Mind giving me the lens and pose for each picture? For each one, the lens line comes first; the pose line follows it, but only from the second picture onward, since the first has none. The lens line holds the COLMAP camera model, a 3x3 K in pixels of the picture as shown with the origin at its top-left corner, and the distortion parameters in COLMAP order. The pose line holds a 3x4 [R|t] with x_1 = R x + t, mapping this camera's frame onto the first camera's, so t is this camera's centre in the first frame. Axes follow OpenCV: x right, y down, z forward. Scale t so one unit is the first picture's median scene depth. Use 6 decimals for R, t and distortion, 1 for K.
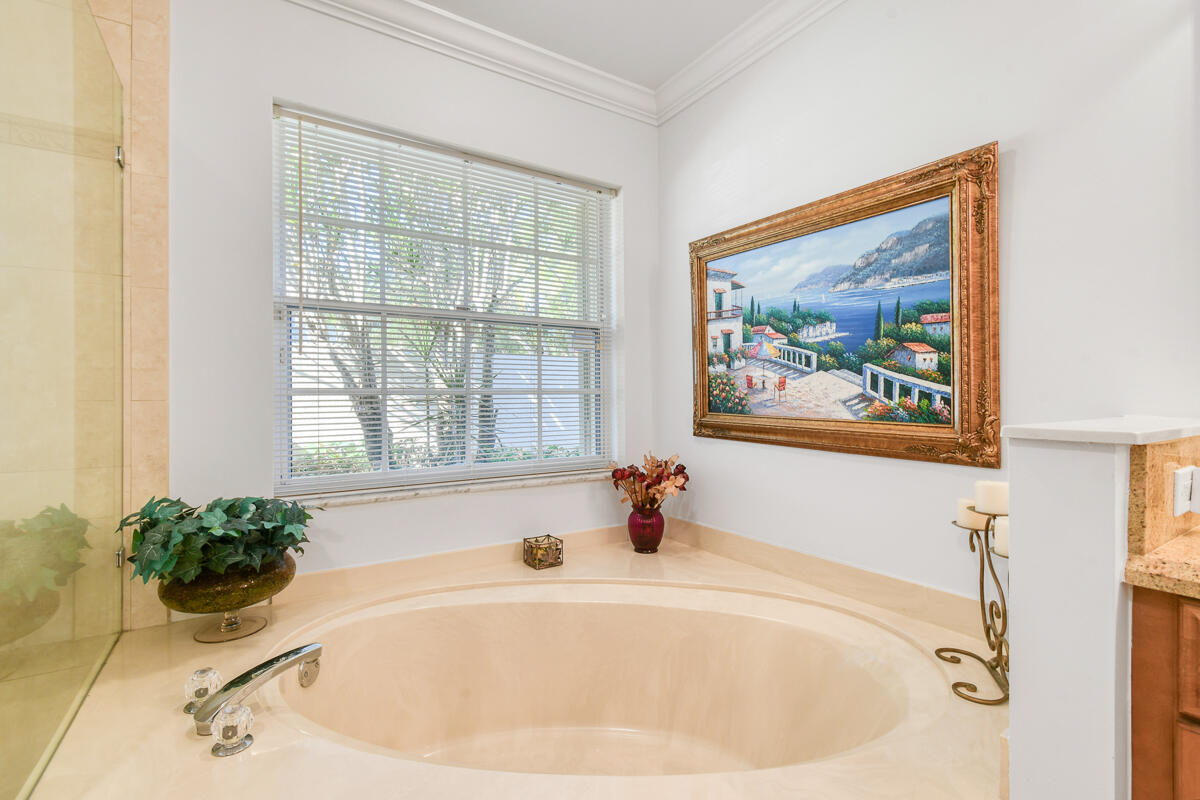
lens RADIAL K [[541.8, 0, 598.0], [0, 541.8, 396.9], [0, 0, 1]] dist [0.008795, -0.003954]
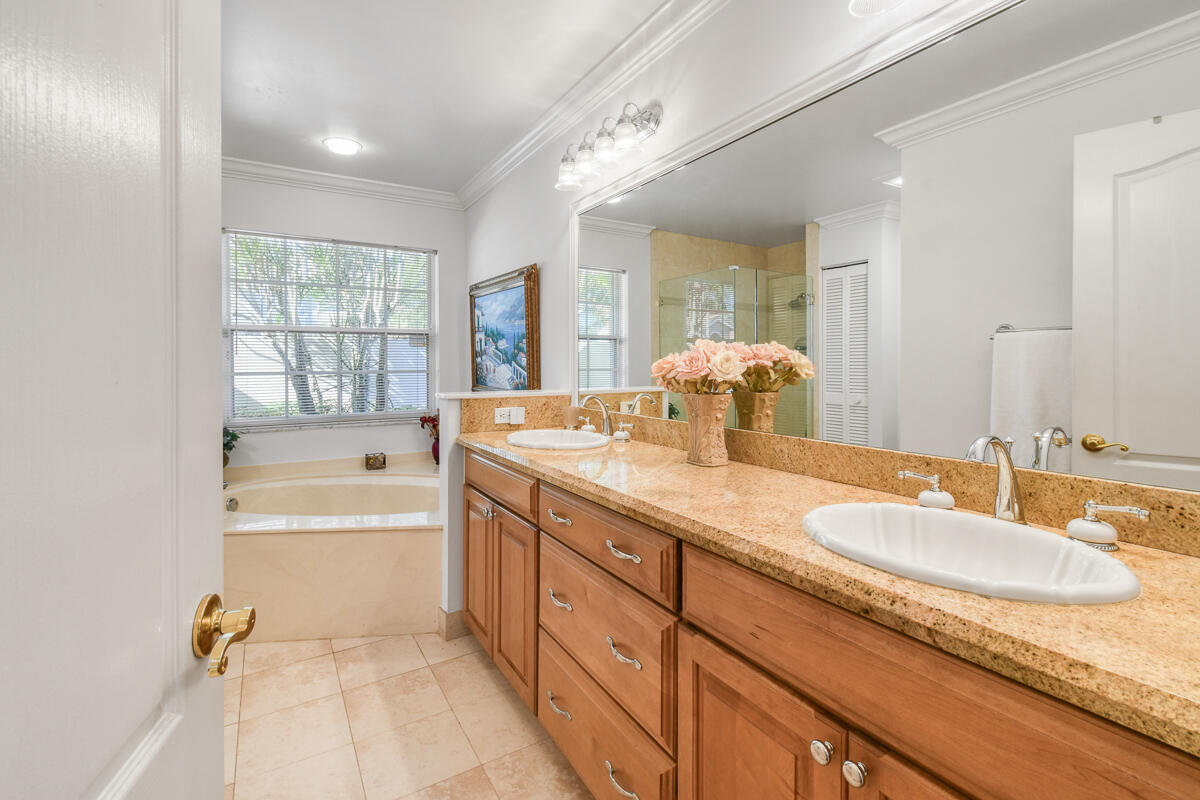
lens RADIAL K [[541.8, 0, 605.9], [0, 541.8, 364.8], [0, 0, 1]] dist [0.008795, -0.003954]
pose [[0.999623, 0.006551, -0.026645, 0.843258], [-0.006447, 0.999971, 0.003999, -0.055495], [0.026670, -0.003826, 0.999637, -0.923954]]
